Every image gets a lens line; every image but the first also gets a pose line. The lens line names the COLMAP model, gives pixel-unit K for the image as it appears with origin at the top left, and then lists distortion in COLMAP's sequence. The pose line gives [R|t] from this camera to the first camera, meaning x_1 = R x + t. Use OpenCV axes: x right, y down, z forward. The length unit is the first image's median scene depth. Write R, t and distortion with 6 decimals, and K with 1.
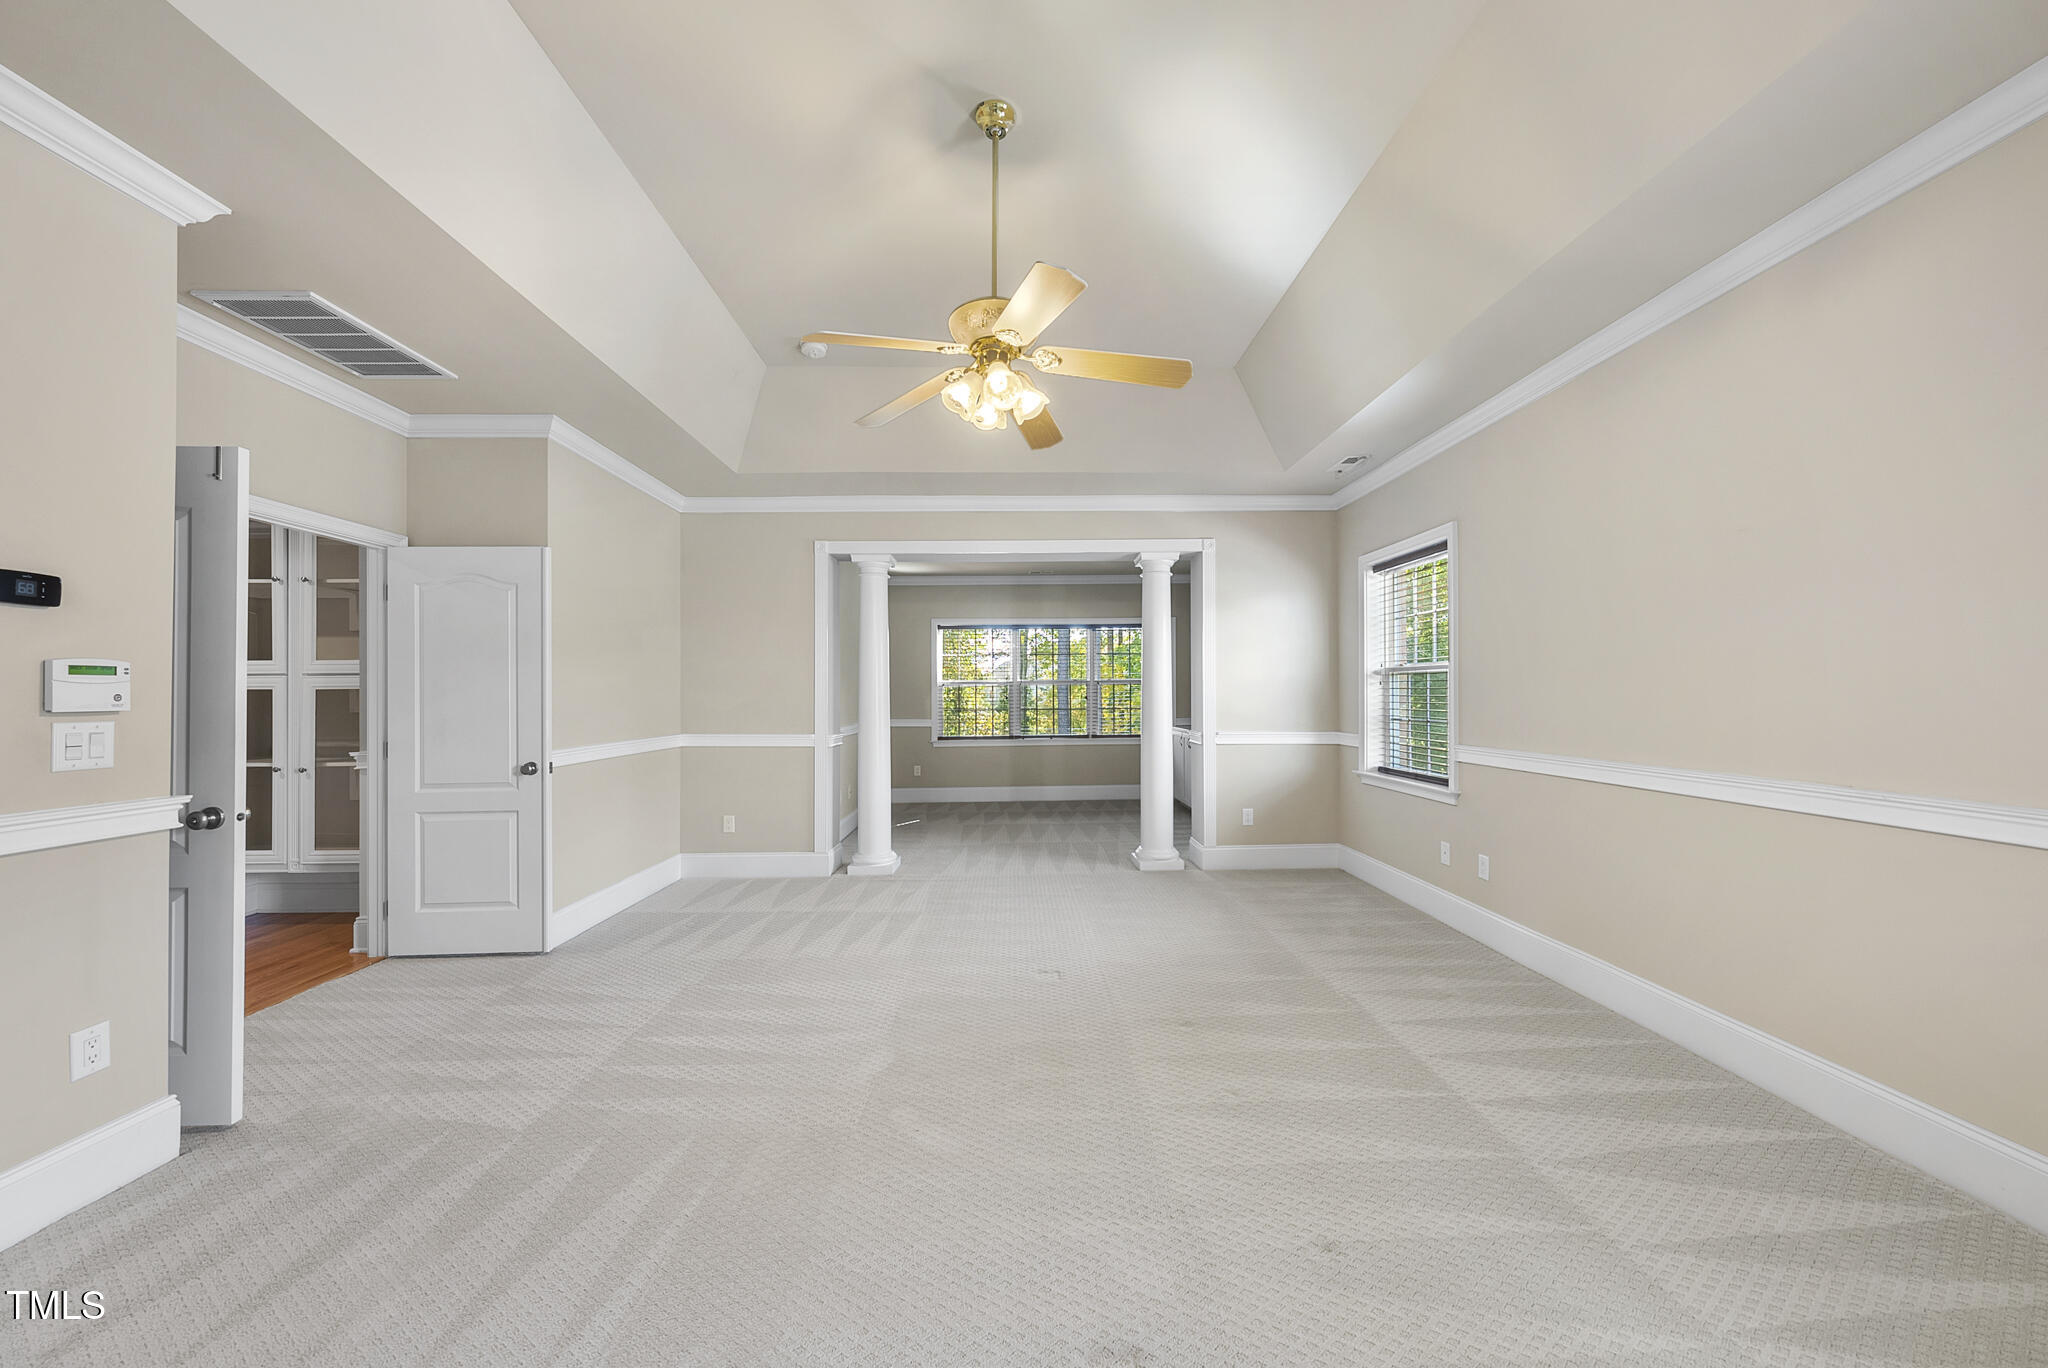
lens RADIAL K [[737.0, 0, 1033.8], [0, 737.0, 688.2], [0, 0, 1]] dist [0.000246, -0.000220]
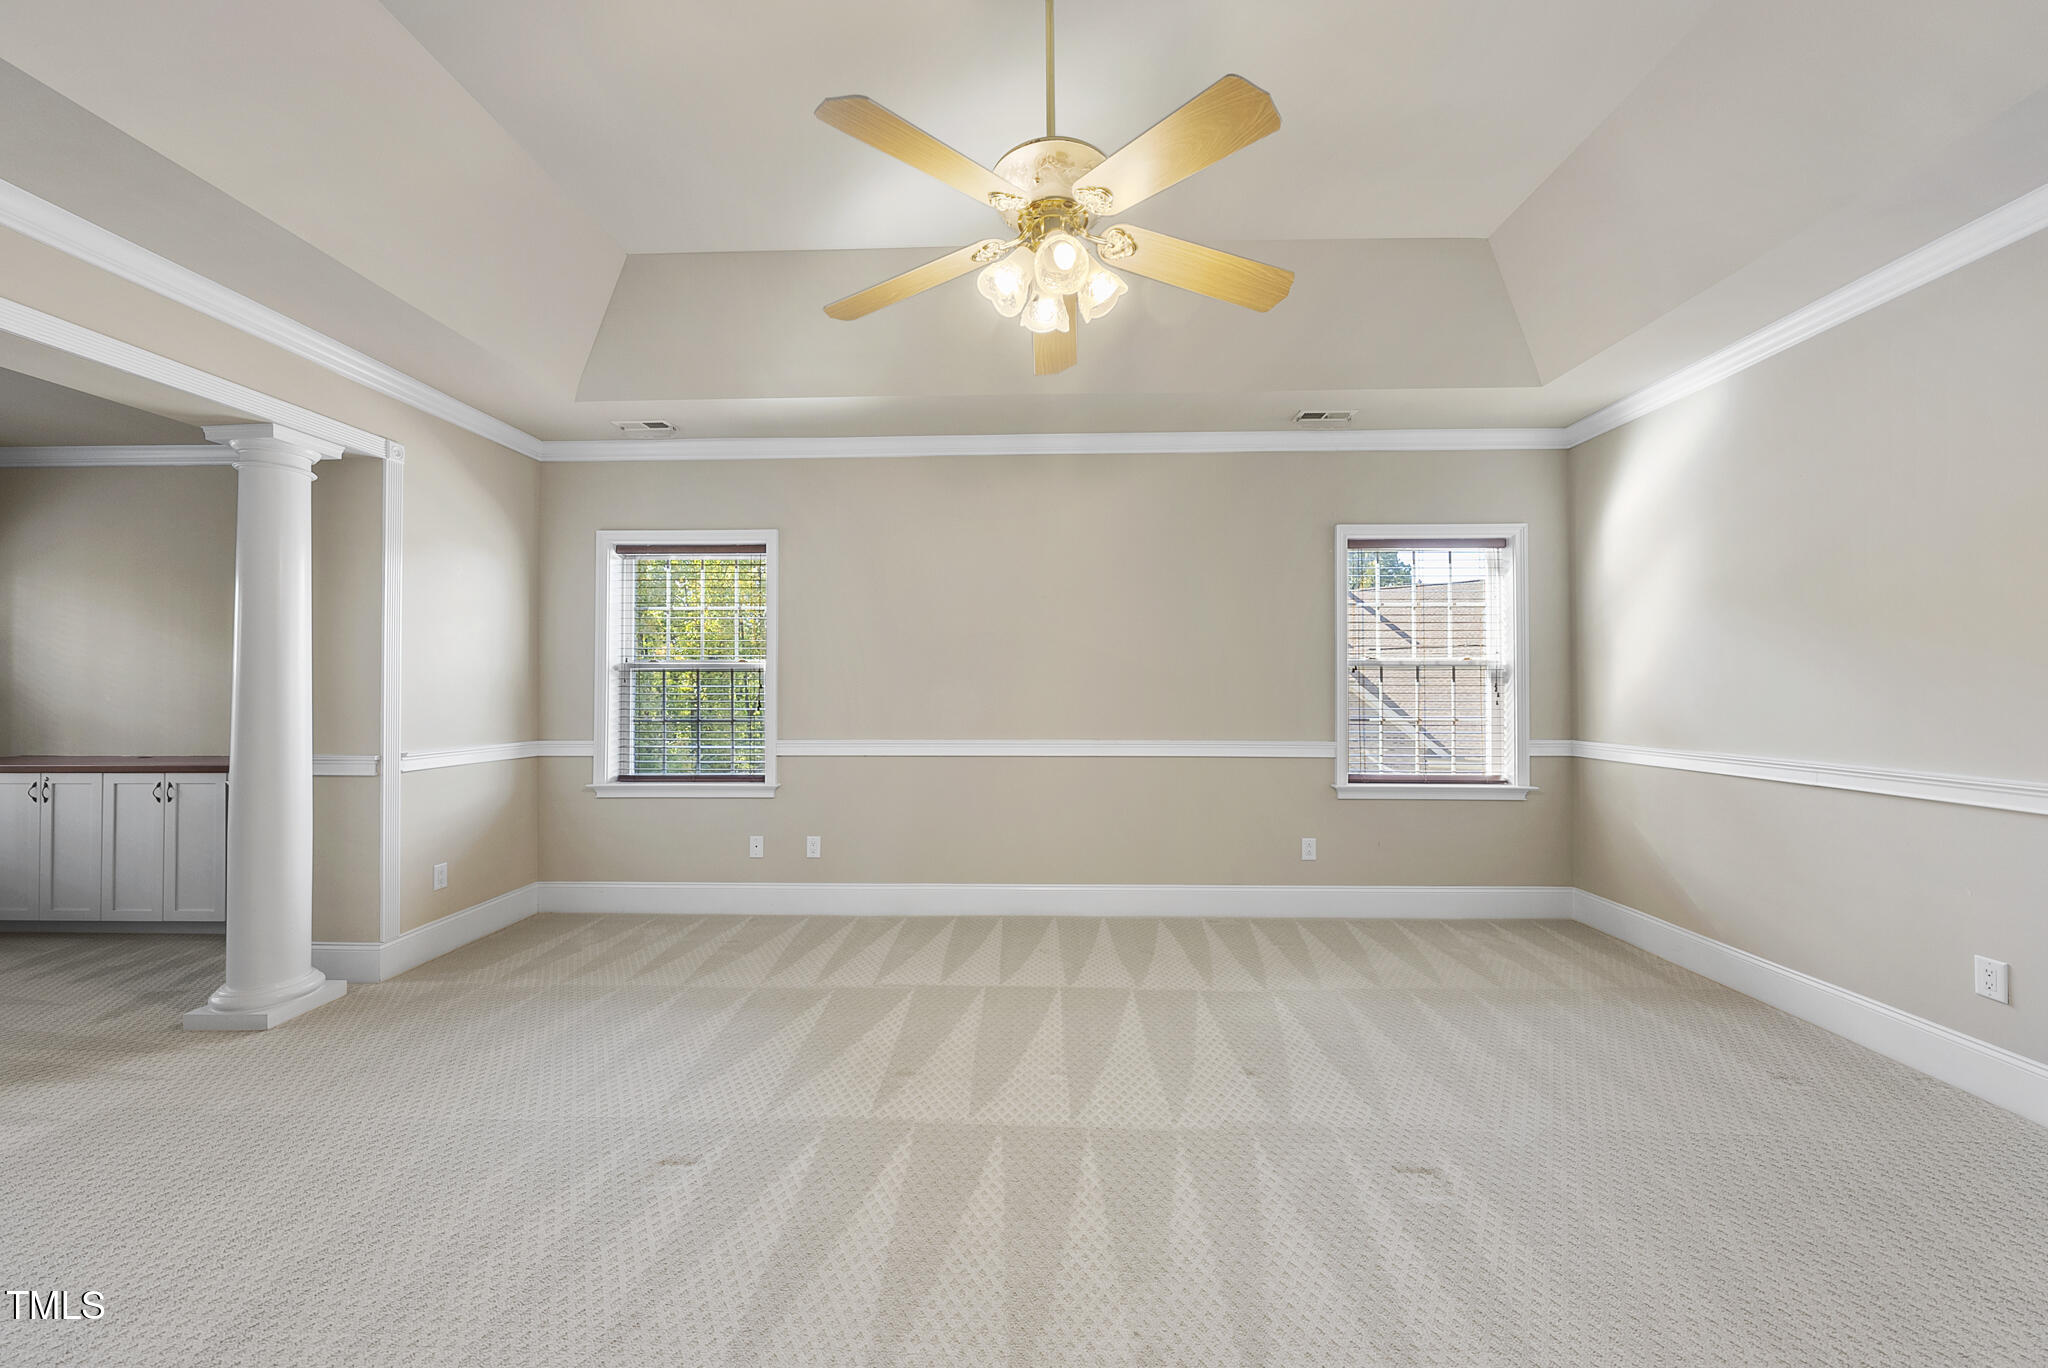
lens RADIAL K [[737.0, 0, 1033.8], [0, 737.0, 688.2], [0, 0, 1]] dist [0.000246, -0.000220]
pose [[0.064975, 0.008162, 0.997853, -0.470938], [-0.006878, 0.999946, -0.007731, 0.008406], [-0.997863, -0.006361, 0.065028, 0.581573]]
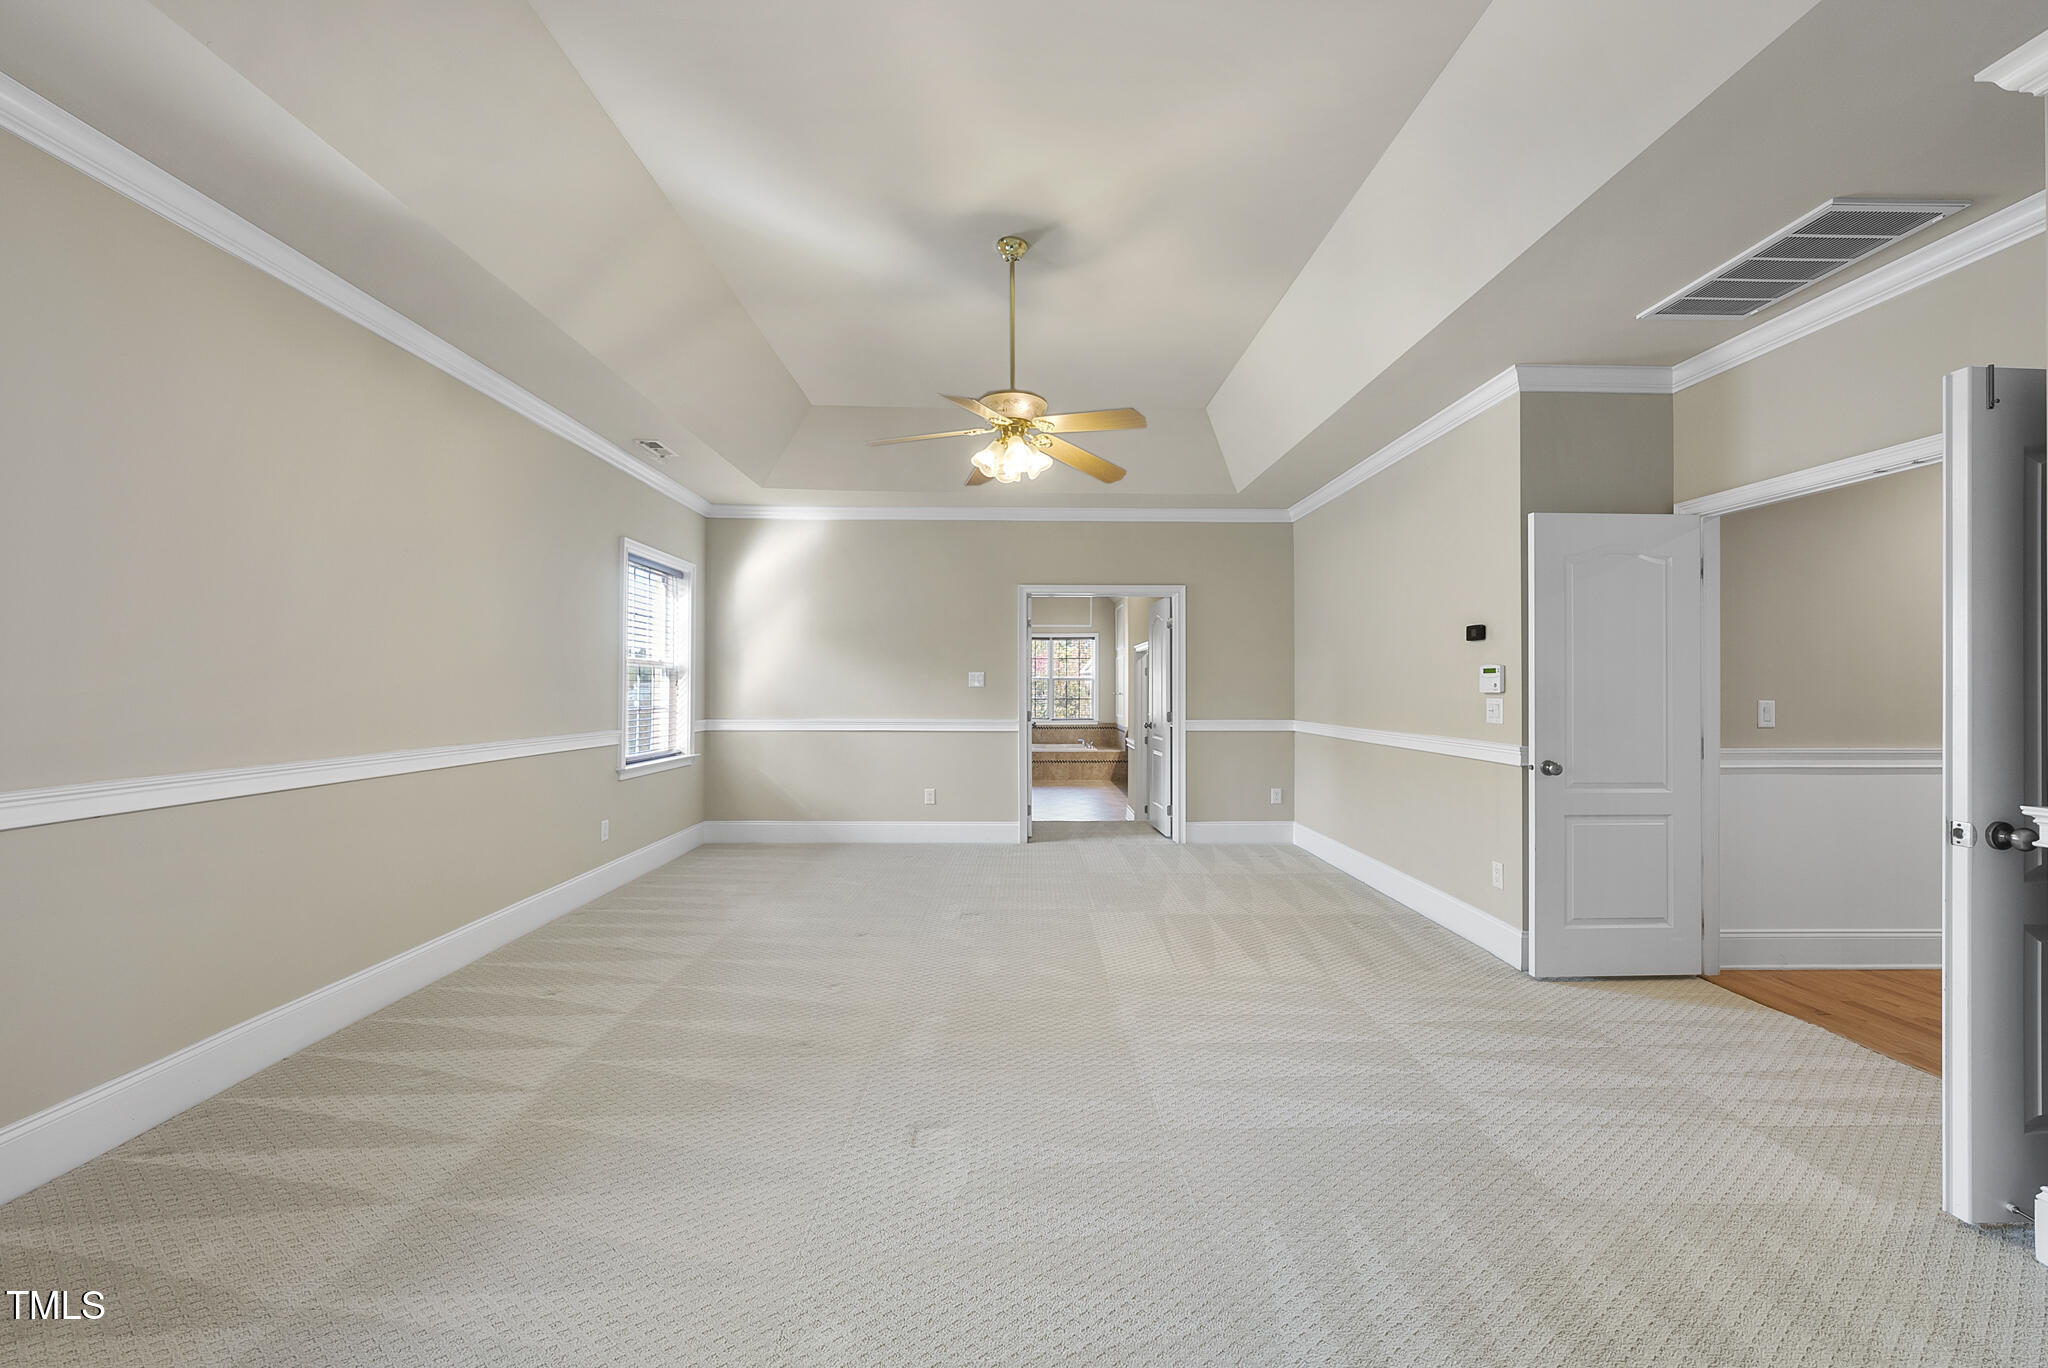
lens RADIAL K [[737.0, 0, 1033.8], [0, 737.0, 688.2], [0, 0, 1]] dist [0.000246, -0.000220]
pose [[-0.999836, 0.001135, 0.018079, -0.068927], [0.001031, 0.999983, -0.005744, 0.014230], [-0.018085, -0.005724, -0.999820, 1.398509]]
